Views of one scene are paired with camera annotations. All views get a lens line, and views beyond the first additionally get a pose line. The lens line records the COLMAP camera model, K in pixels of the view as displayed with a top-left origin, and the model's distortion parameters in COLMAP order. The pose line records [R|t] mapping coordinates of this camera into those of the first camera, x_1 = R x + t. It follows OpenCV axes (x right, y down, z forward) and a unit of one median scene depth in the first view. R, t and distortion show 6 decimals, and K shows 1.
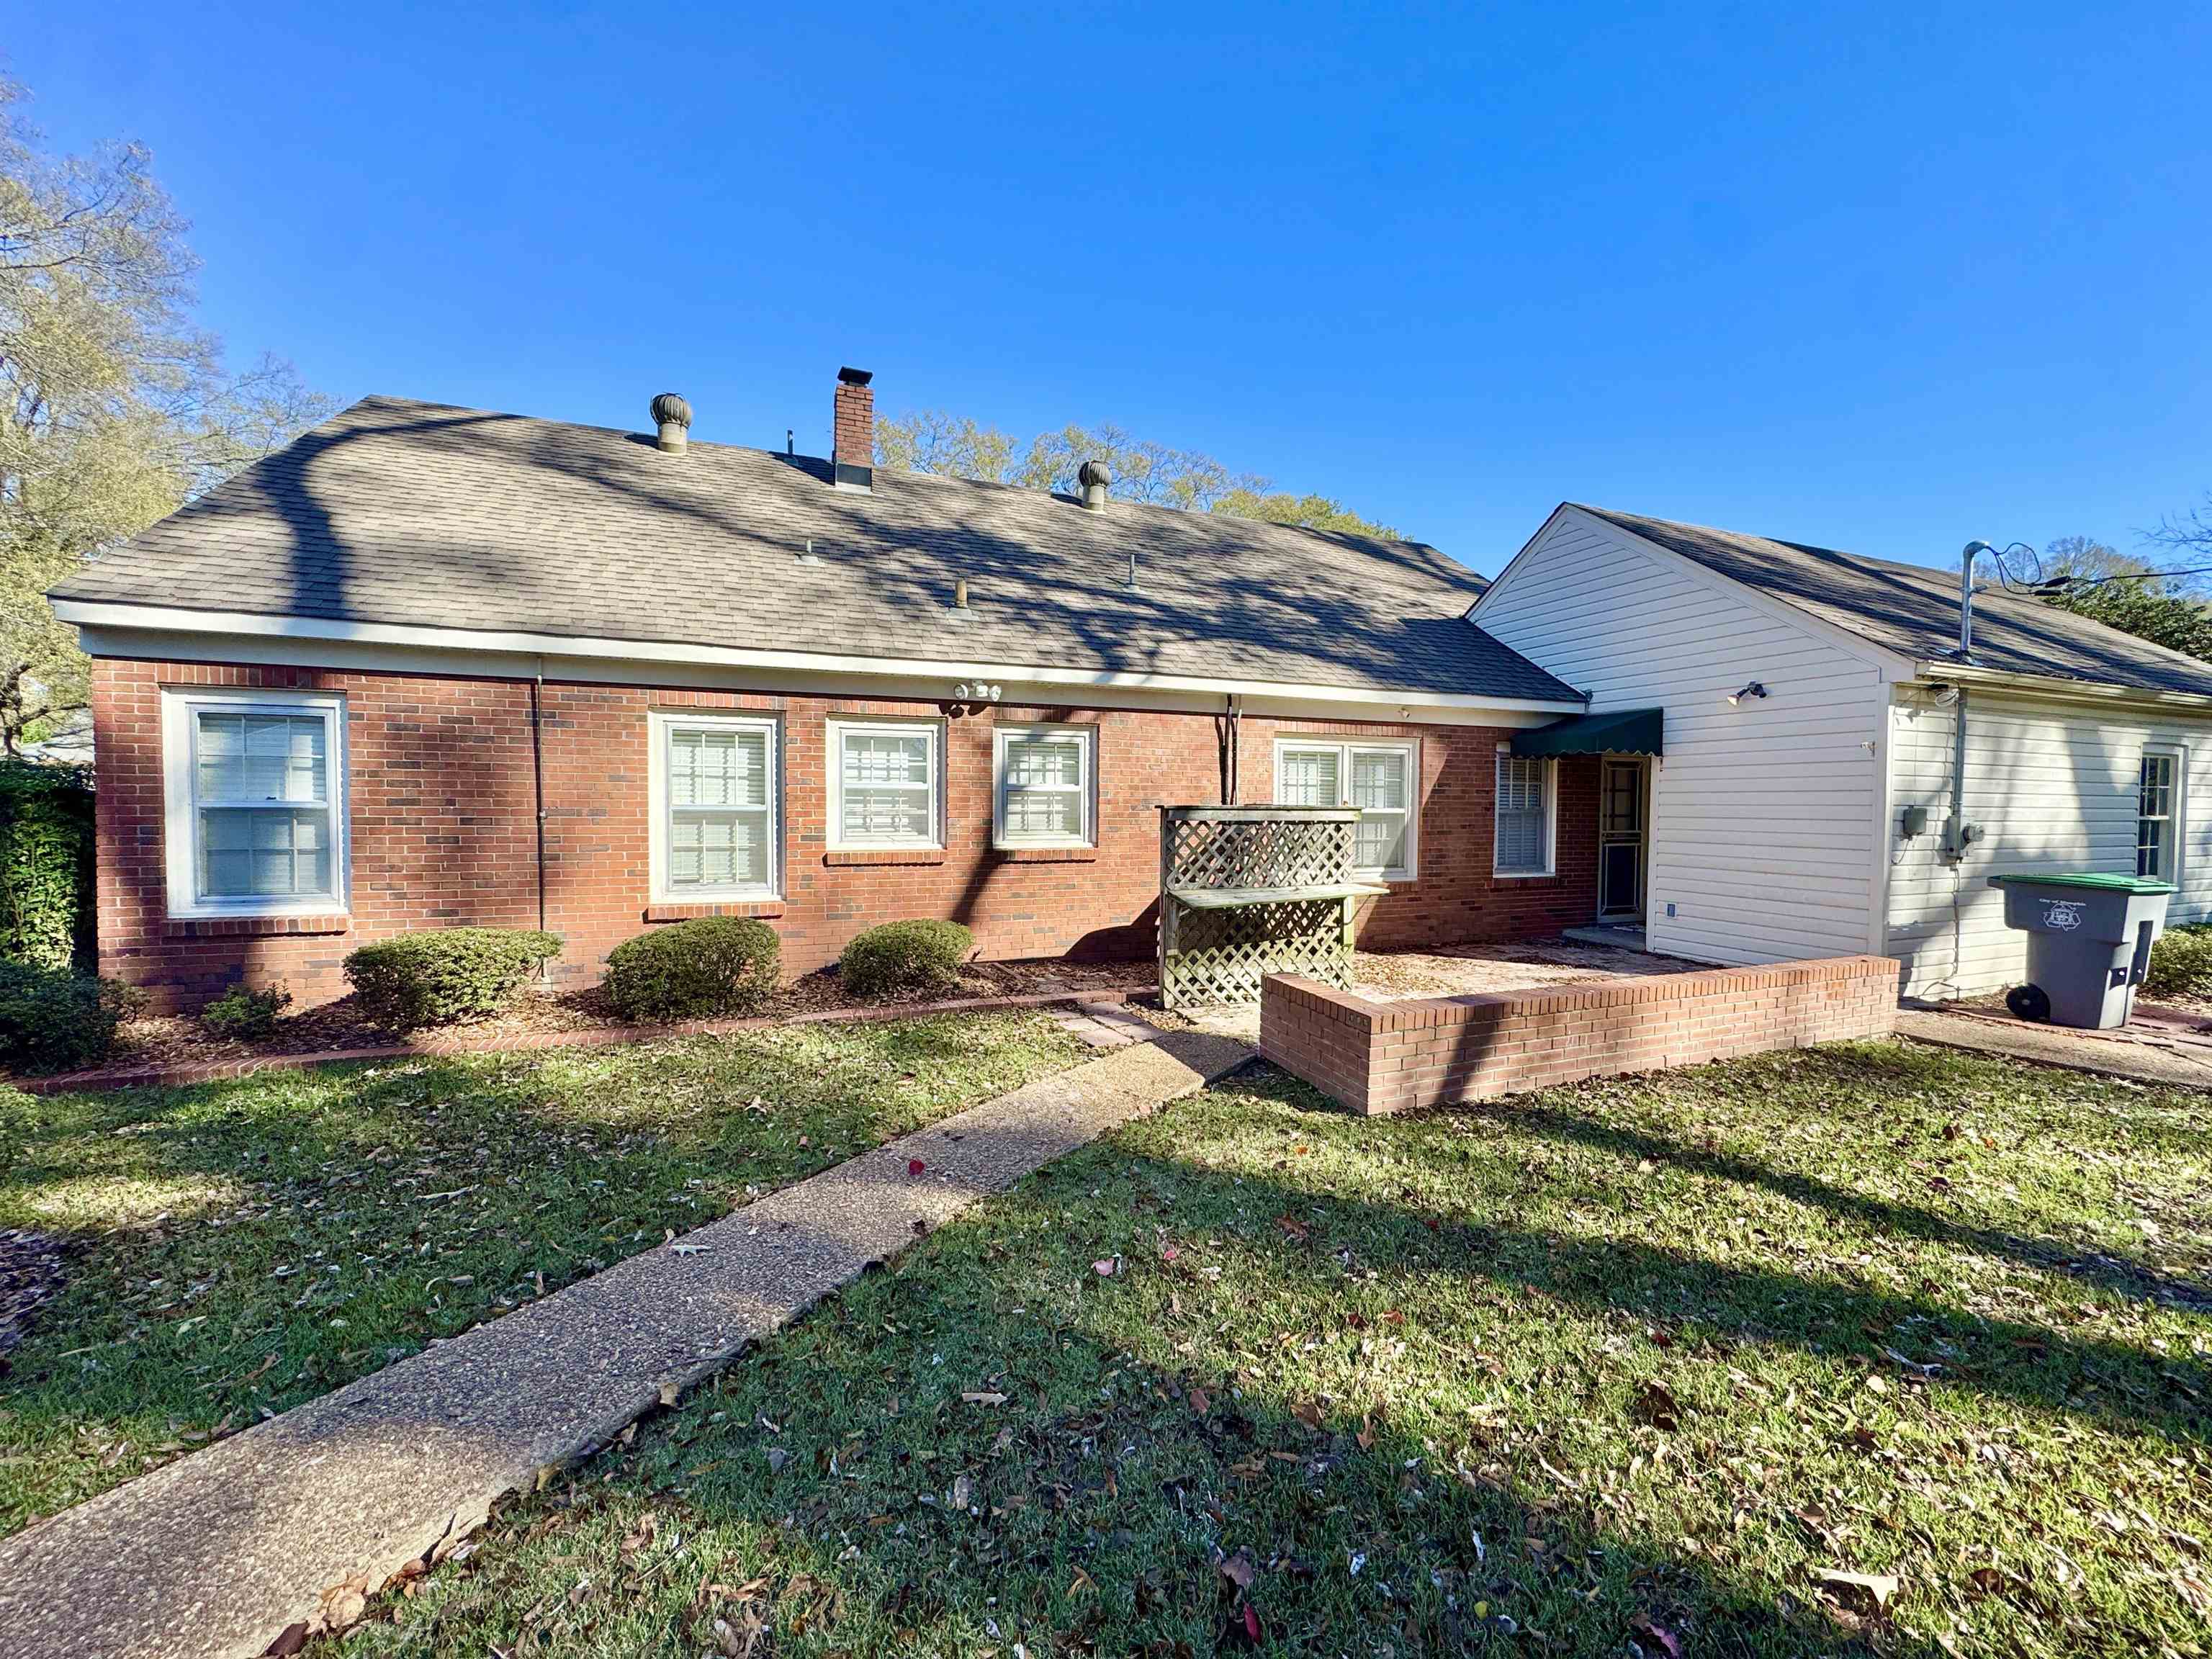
lens RADIAL K [[888.1, 0, 1108.0], [0, 888.1, 826.4], [0, 0, 1]] dist [-0.003111, -0.000014]
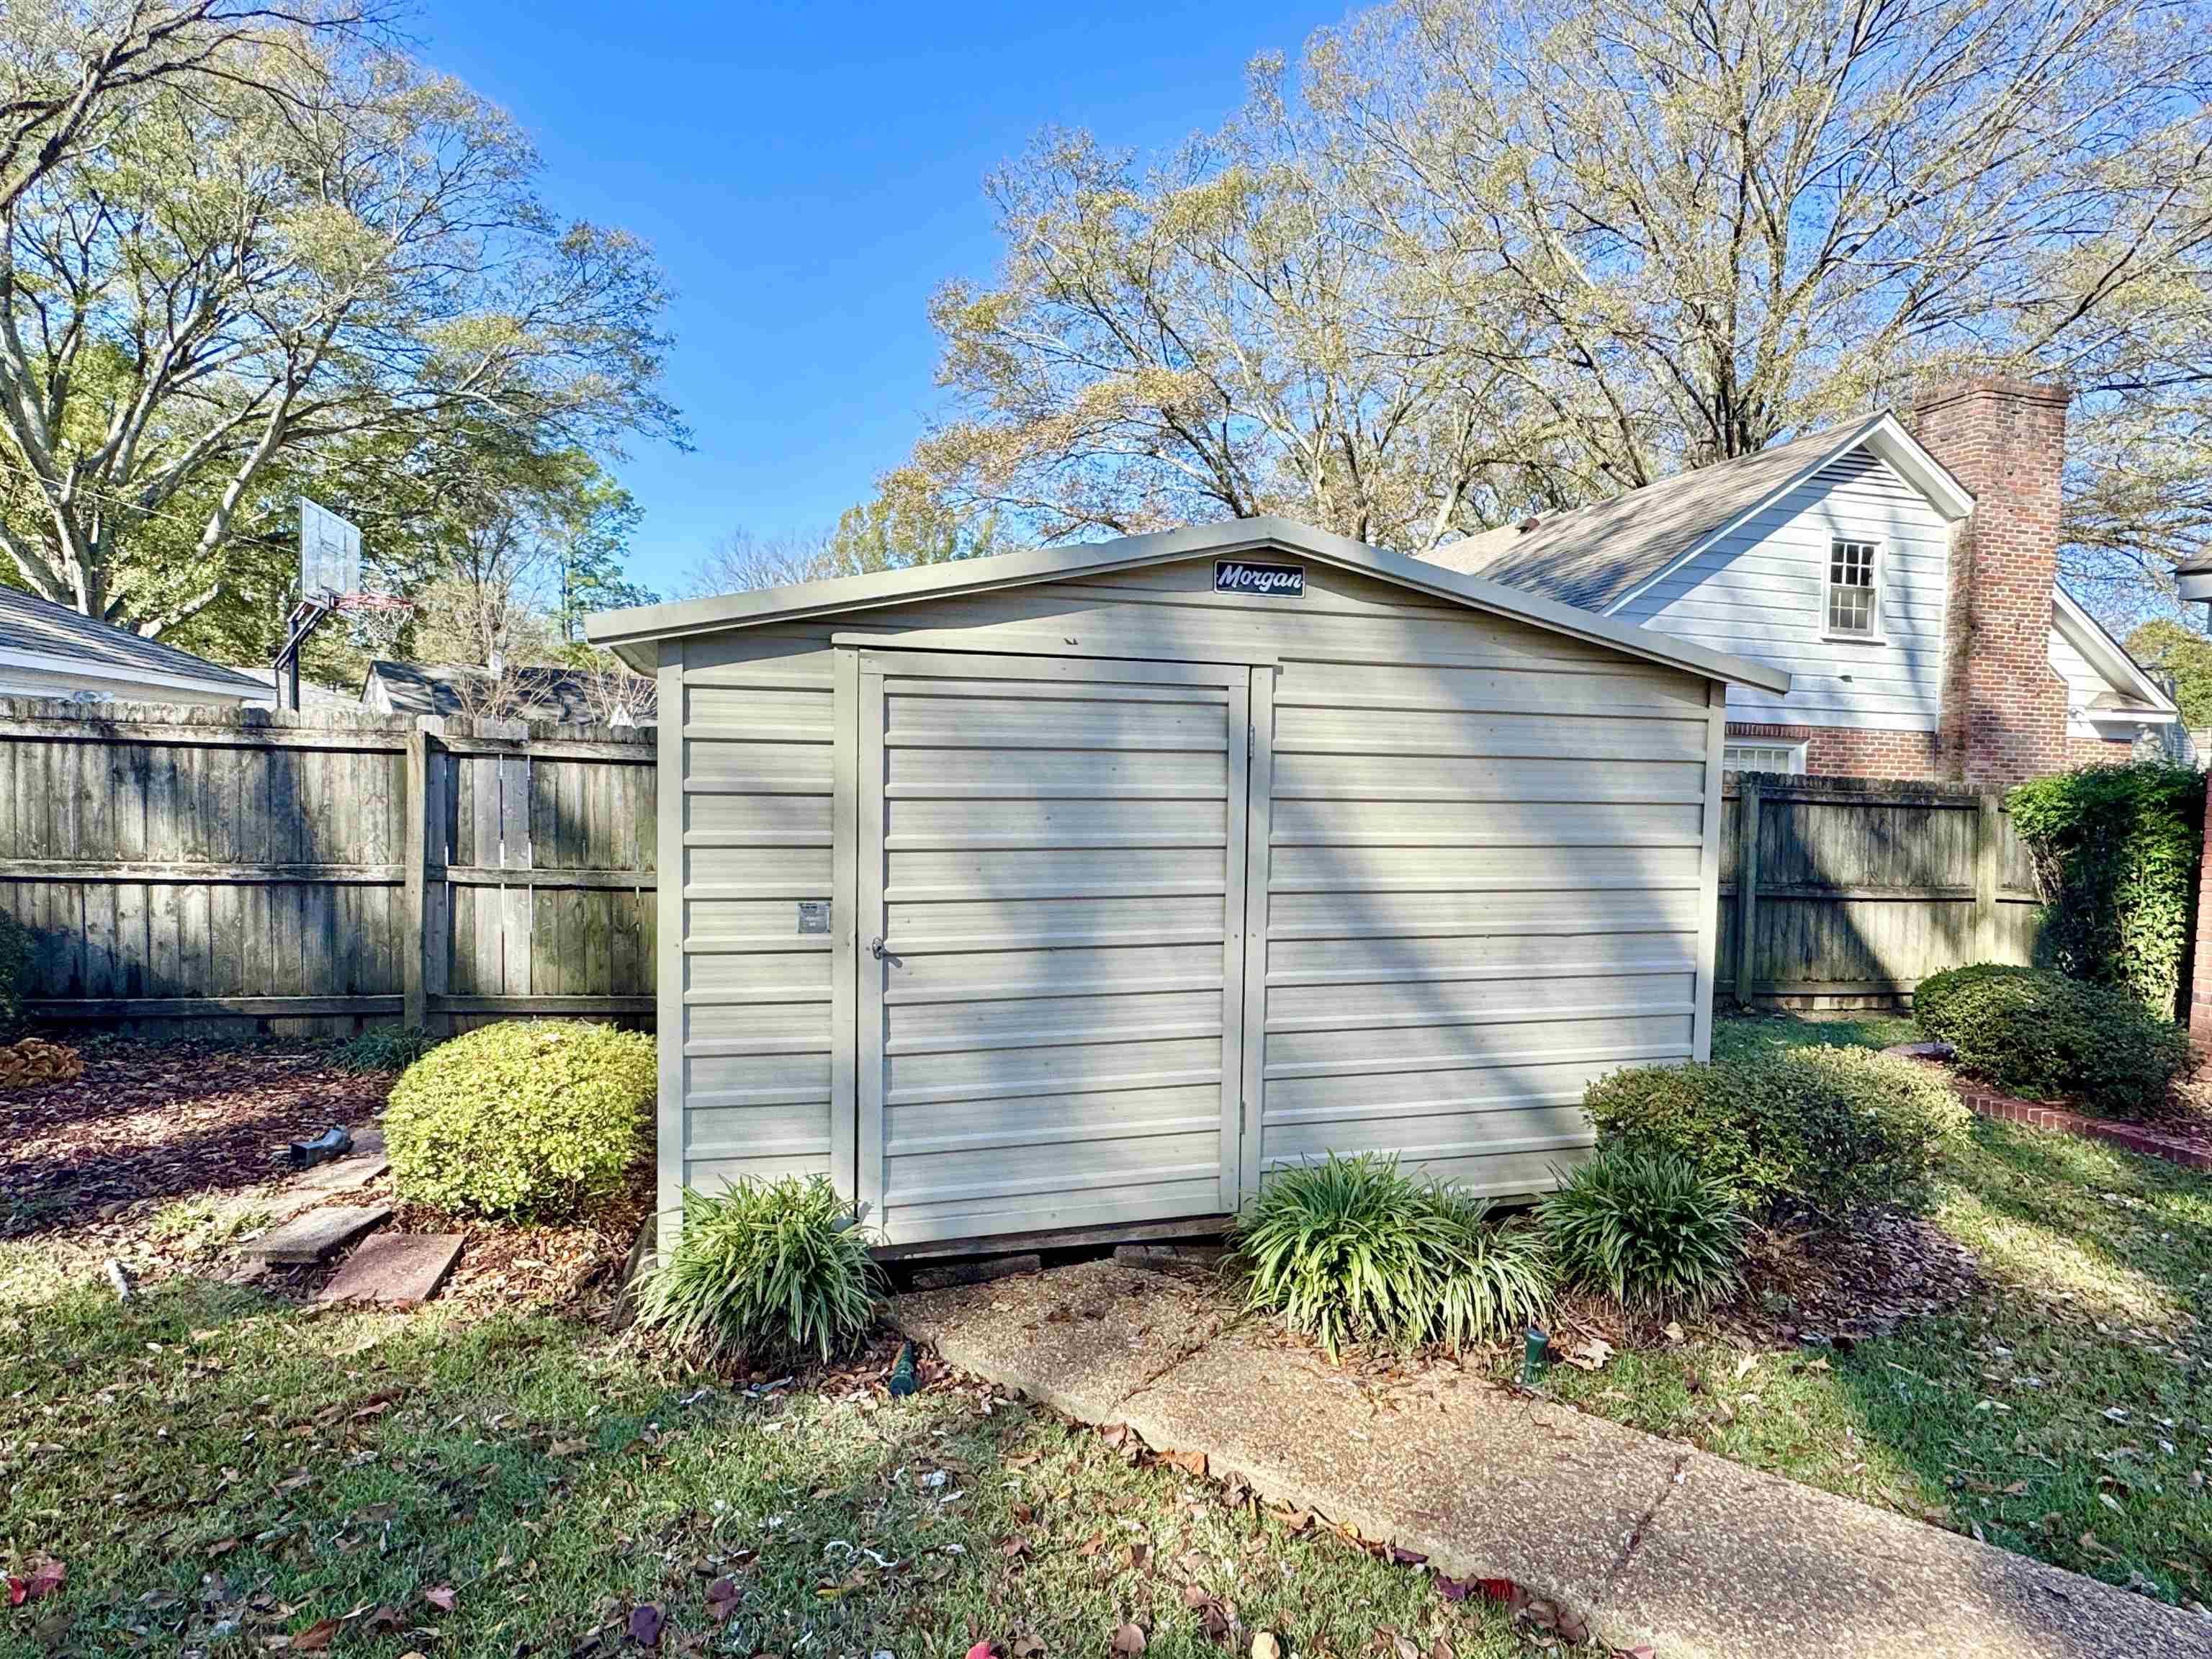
lens RADIAL K [[1220.1, 0, 1106.6], [0, 1220.1, 820.5], [0, 0, 1]] dist [0.005986, 0.000970]
pose [[-0.100794, 0.029203, -0.994479, 0.046410], [-0.060287, 0.997553, 0.035403, 0.000093], [0.993079, 0.063522, -0.098786, 0.044334]]
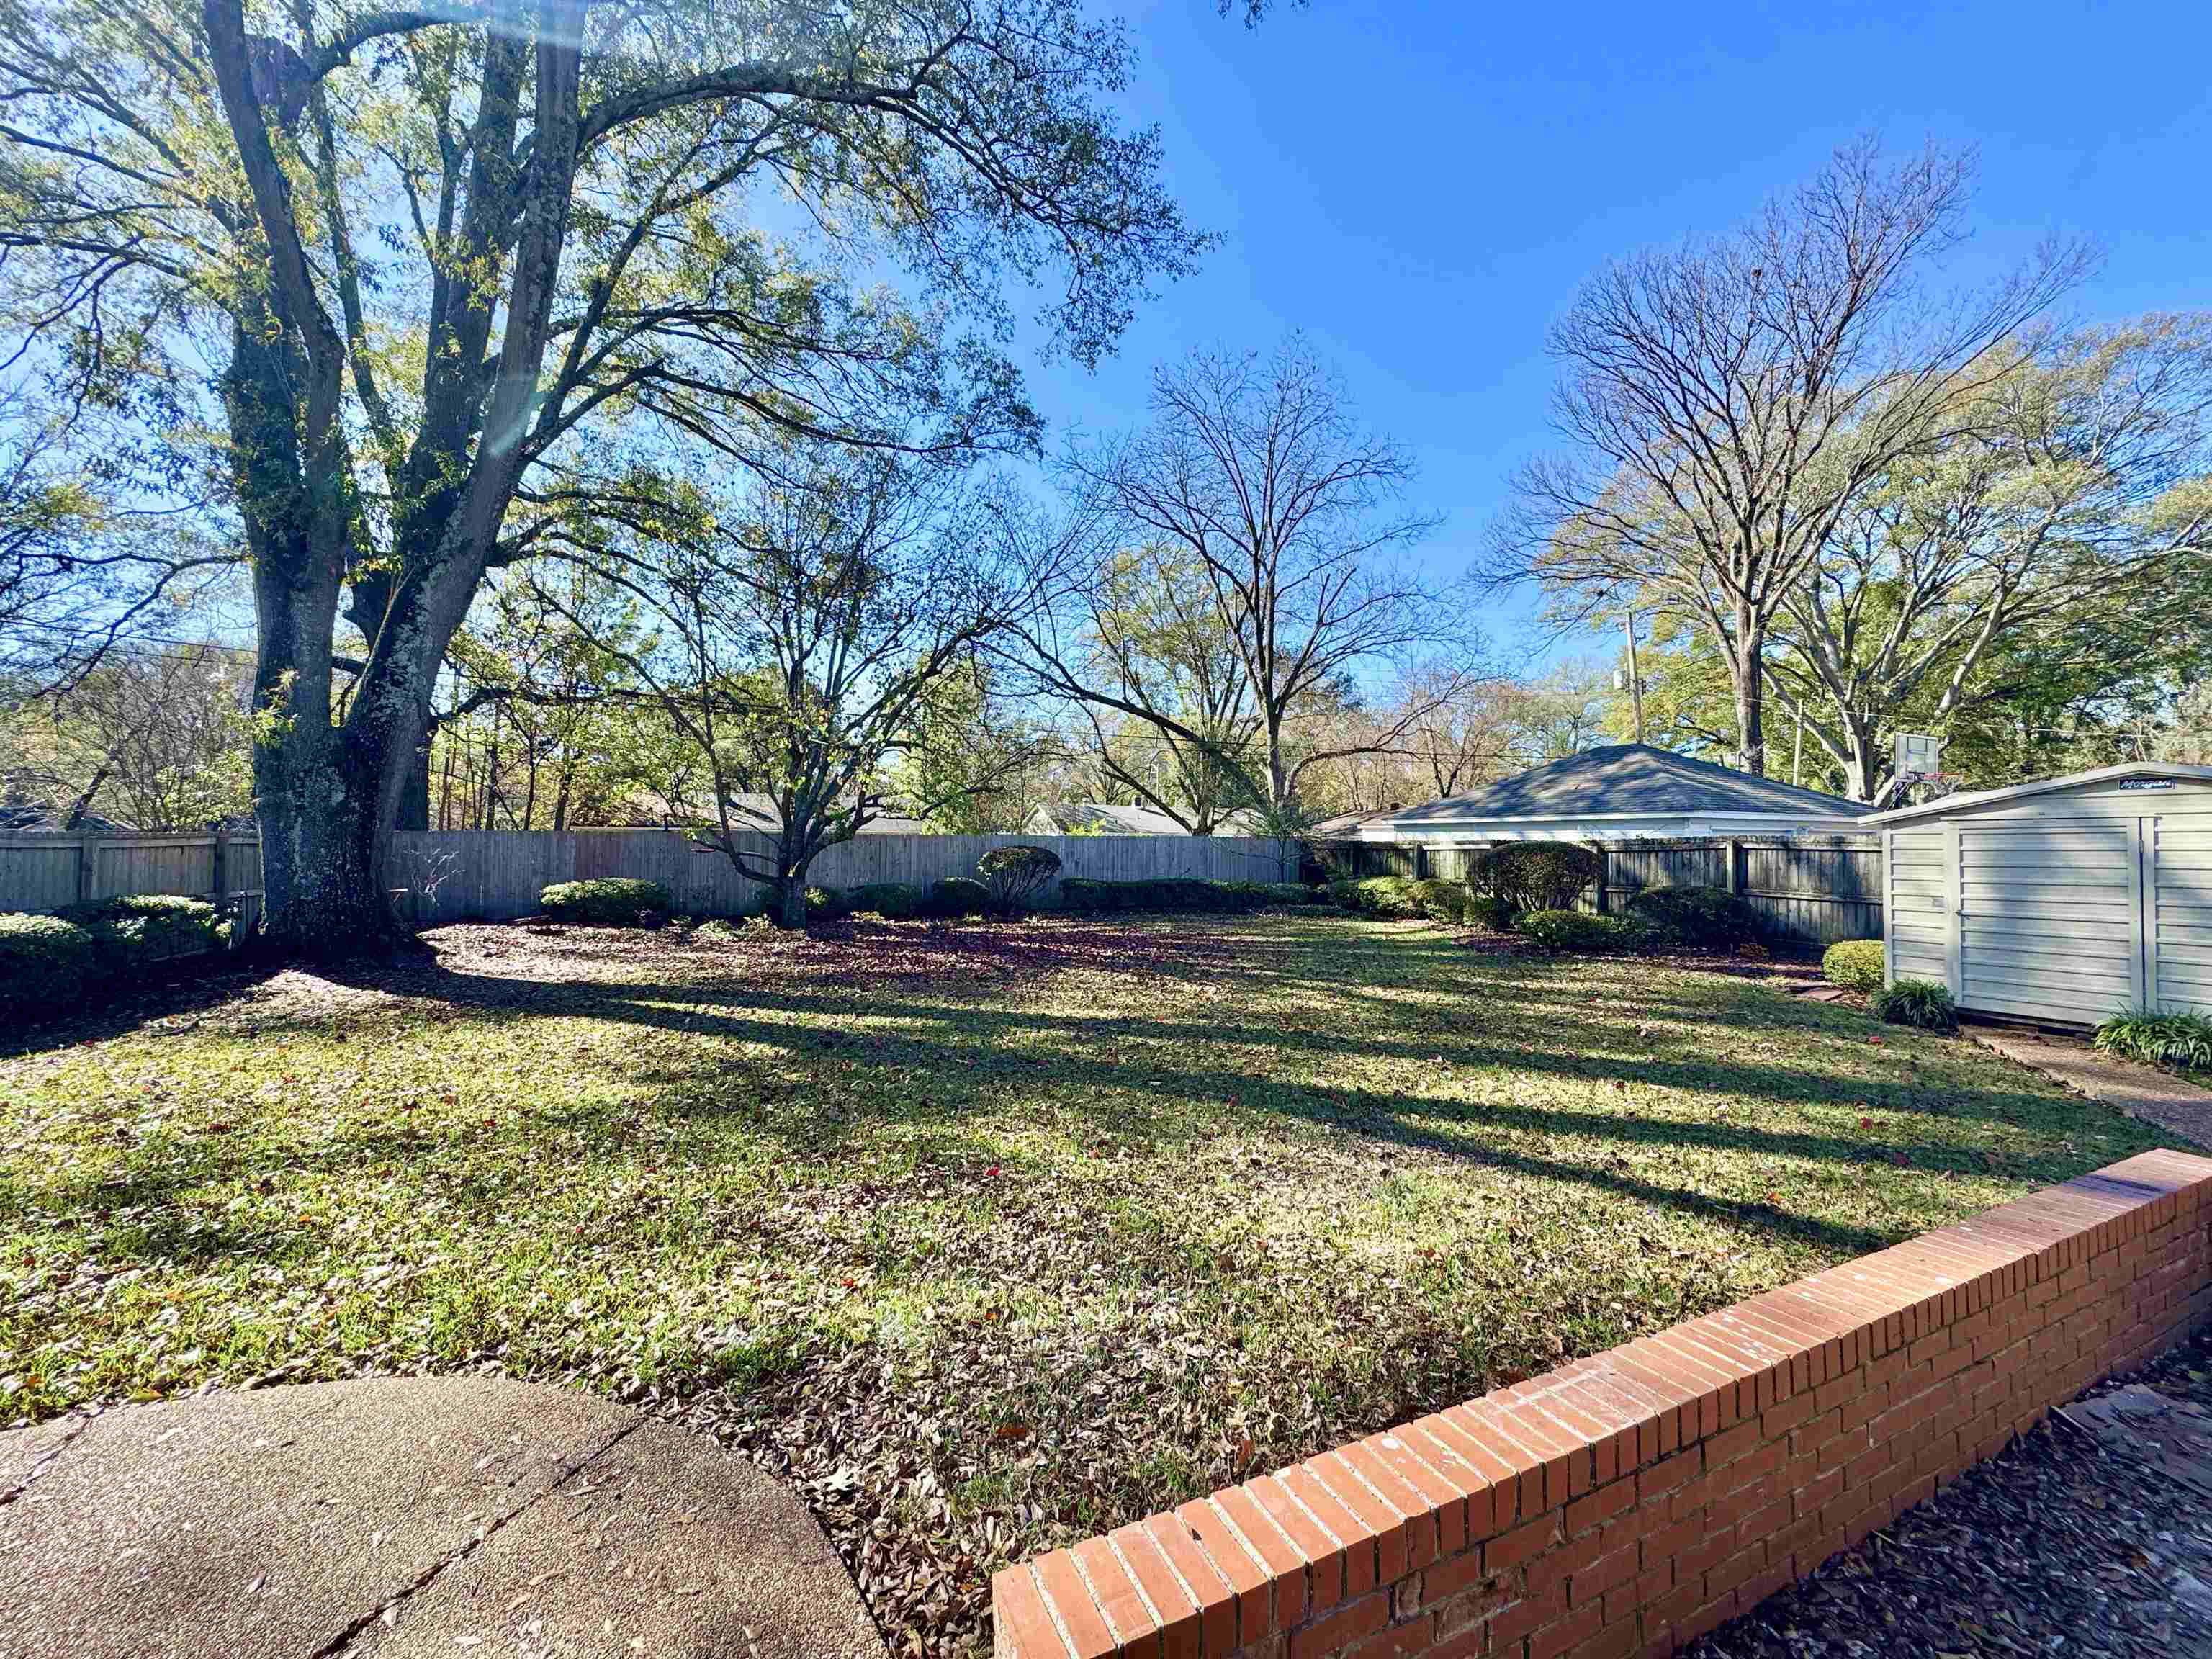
lens RADIAL K [[888.1, 0, 1109.1], [0, 888.1, 825.3], [0, 0, 1]] dist [-0.003111, -0.000014]
pose [[-0.998576, -0.018801, -0.049916, 0.201482], [-0.019806, 0.999610, 0.019708, -0.008934], [0.049526, 0.020669, -0.998559, 0.259779]]
